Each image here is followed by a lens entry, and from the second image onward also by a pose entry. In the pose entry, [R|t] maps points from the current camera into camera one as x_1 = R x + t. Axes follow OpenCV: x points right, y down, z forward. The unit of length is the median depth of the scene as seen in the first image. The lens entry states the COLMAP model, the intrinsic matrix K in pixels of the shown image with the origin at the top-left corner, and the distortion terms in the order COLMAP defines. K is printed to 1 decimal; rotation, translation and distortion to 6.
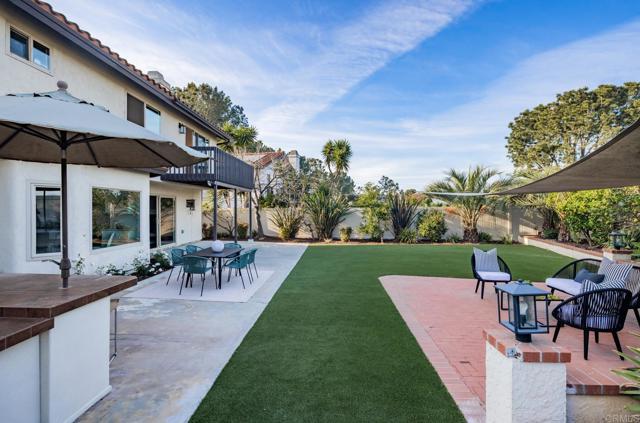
lens RADIAL K [[314.4, 0, 320.0], [0, 314.4, 211.5], [0, 0, 1]] dist [0.002960, 0.000559]
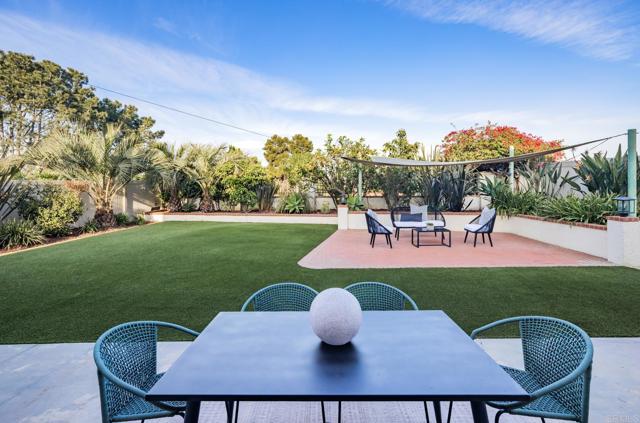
lens RADIAL K [[312.1, 0, 317.6], [0, 312.1, 186.7], [0, 0, 1]] dist [0.001720, -0.000341]
pose [[-0.037395, -0.006259, 0.999281, -0.227217], [0.021419, 0.999746, 0.007063, 0.004396], [-0.999071, 0.021668, -0.037251, 0.420265]]
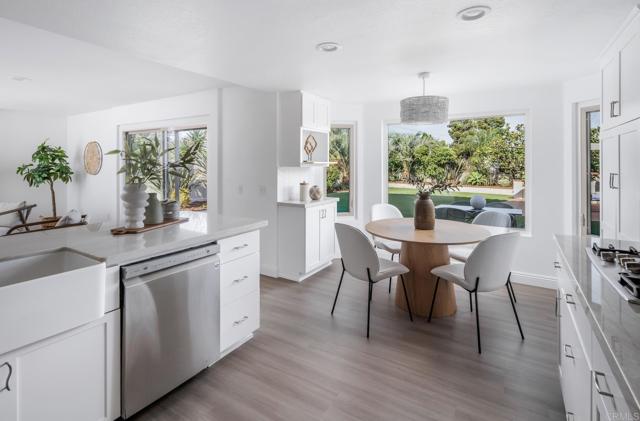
lens RADIAL K [[317.4, 0, 319.9], [0, 317.4, 165.1], [0, 0, 1]] dist [0.000632, -0.000073]
pose [[0.490802, -0.009923, 0.871215, -0.520347], [0.011624, 0.999921, 0.004840, -0.000031], [-0.871194, 0.007752, 0.490878, 0.391912]]
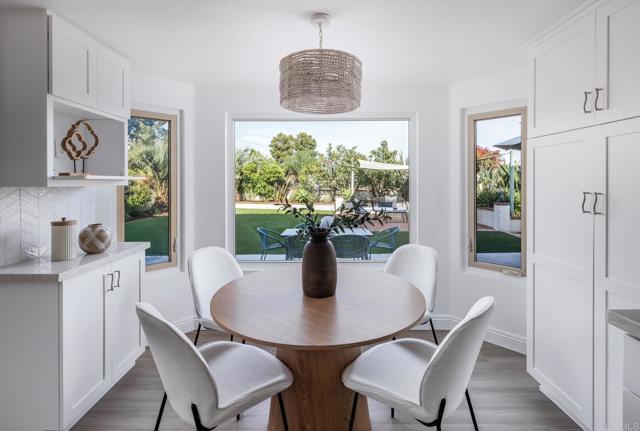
lens RADIAL K [[314.4, 0, 322.1], [0, 314.4, 183.6], [0, 0, 1]] dist [0.001568, -0.000025]
pose [[-0.045563, -0.012613, 0.998882, -0.437578], [0.010373, 0.999860, 0.013099, 0.000787], [-0.998908, 0.010958, -0.045426, 0.431549]]
